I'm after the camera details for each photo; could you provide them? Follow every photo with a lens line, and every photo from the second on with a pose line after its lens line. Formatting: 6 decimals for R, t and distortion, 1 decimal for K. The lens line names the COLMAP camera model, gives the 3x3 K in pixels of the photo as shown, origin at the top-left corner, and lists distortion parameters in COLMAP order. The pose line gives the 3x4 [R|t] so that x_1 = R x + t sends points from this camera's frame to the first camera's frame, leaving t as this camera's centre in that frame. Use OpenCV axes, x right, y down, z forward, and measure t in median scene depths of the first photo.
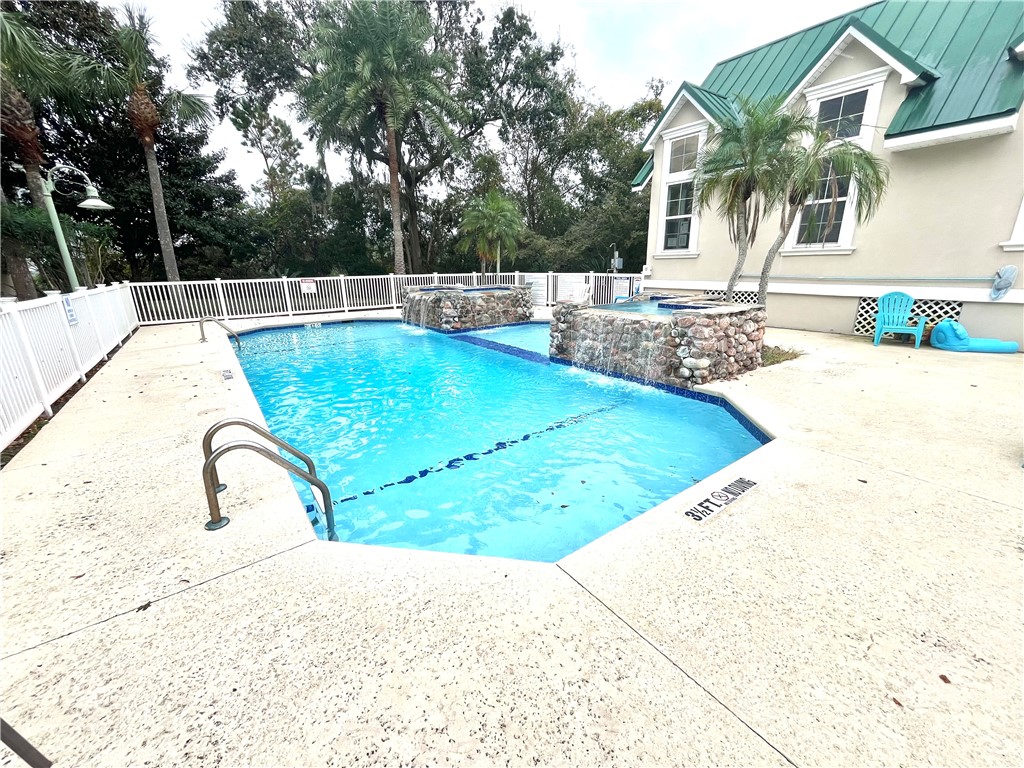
lens RADIAL K [[412.6, 0, 511.8], [0, 412.6, 385.3], [0, 0, 1]] dist [0.000783, 0.000010]
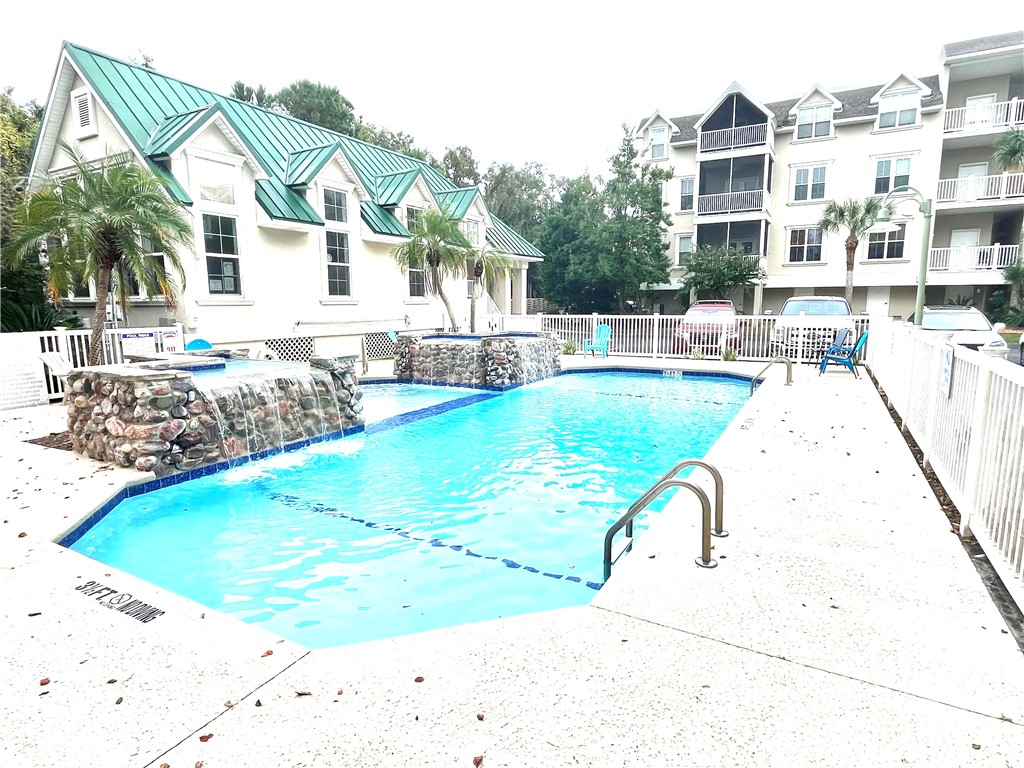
lens RADIAL K [[575.0, 0, 510.4], [0, 575.0, 389.1], [0, 0, 1]] dist [0.002863, -0.001050]
pose [[0.408649, 0.145737, -0.900981, 0.586512], [-0.253580, 0.966432, 0.041310, -0.119285], [0.876757, 0.211589, 0.431887, 0.367583]]
